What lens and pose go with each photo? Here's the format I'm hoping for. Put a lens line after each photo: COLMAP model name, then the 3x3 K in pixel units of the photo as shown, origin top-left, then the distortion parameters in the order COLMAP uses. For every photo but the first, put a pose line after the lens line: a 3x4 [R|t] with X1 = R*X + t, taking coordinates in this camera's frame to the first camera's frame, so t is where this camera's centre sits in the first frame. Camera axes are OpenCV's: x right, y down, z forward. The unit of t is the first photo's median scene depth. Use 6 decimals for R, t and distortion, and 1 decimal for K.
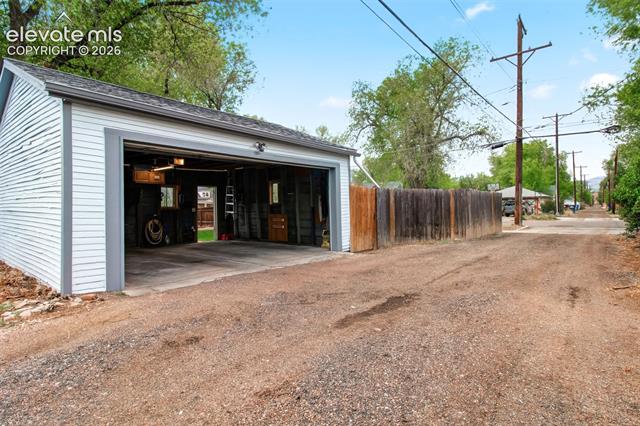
lens RADIAL K [[326.2, 0, 323.9], [0, 326.2, 212.6], [0, 0, 1]] dist [0.002214, -0.000476]
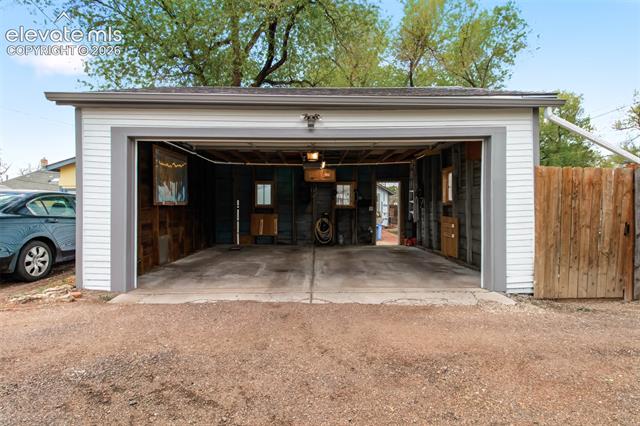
lens RADIAL K [[326.2, 0, 323.9], [0, 326.2, 212.6], [0, 0, 1]] dist [0.002214, -0.000476]
pose [[0.652348, 0.024158, -0.757535, 0.217682], [-0.017846, 0.999704, 0.016512, -0.011670], [0.757710, 0.002747, 0.652586, 0.359362]]
